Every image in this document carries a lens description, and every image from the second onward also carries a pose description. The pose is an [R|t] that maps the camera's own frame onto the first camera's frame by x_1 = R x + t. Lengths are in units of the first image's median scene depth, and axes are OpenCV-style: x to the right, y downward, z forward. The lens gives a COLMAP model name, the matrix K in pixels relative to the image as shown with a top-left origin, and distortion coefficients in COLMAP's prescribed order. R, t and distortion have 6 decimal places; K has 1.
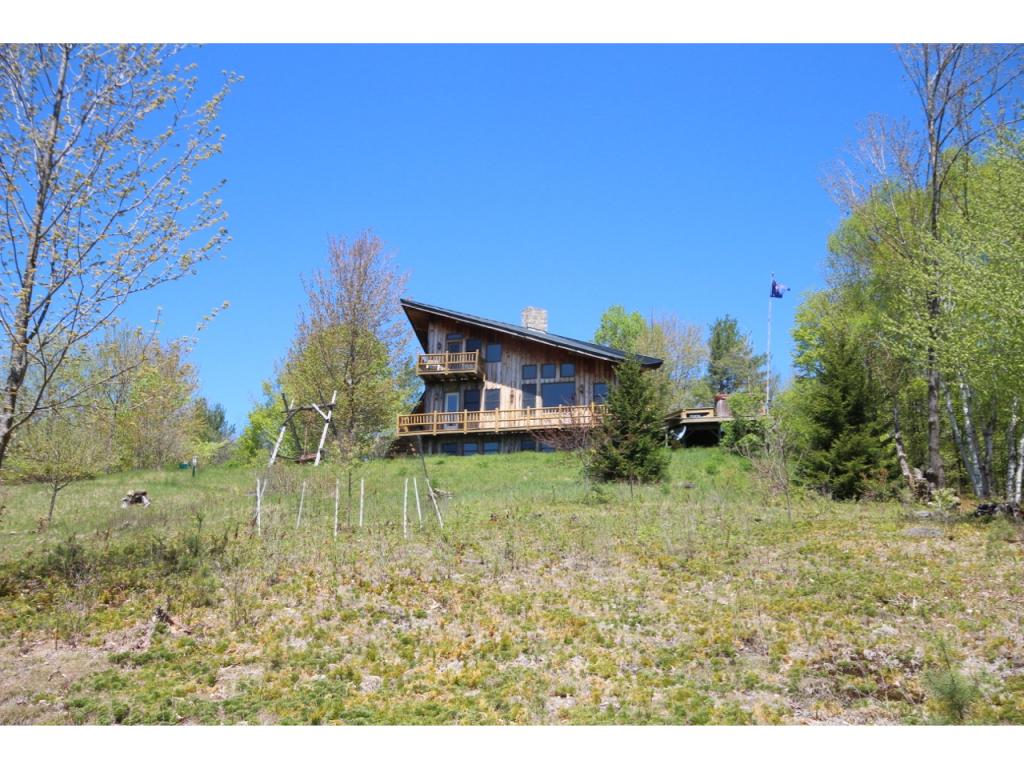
lens RADIAL K [[875.2, 0, 514.5], [0, 875.2, 388.9], [0, 0, 1]] dist [0.040391, -0.002214]
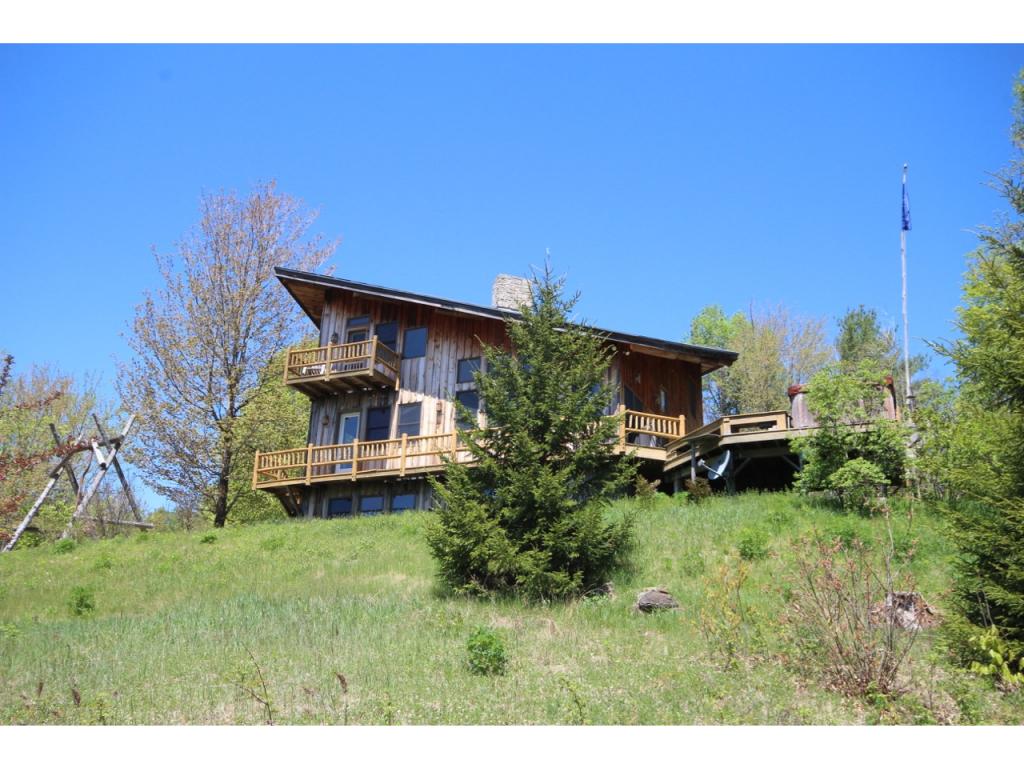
lens RADIAL K [[875.2, 0, 514.5], [0, 875.2, 388.9], [0, 0, 1]] dist [0.040391, -0.002214]
pose [[0.983889, -0.049919, -0.171669, 0.145621], [0.040051, 0.997366, -0.060477, 0.029476], [0.174236, 0.052627, 0.983297, 0.437194]]
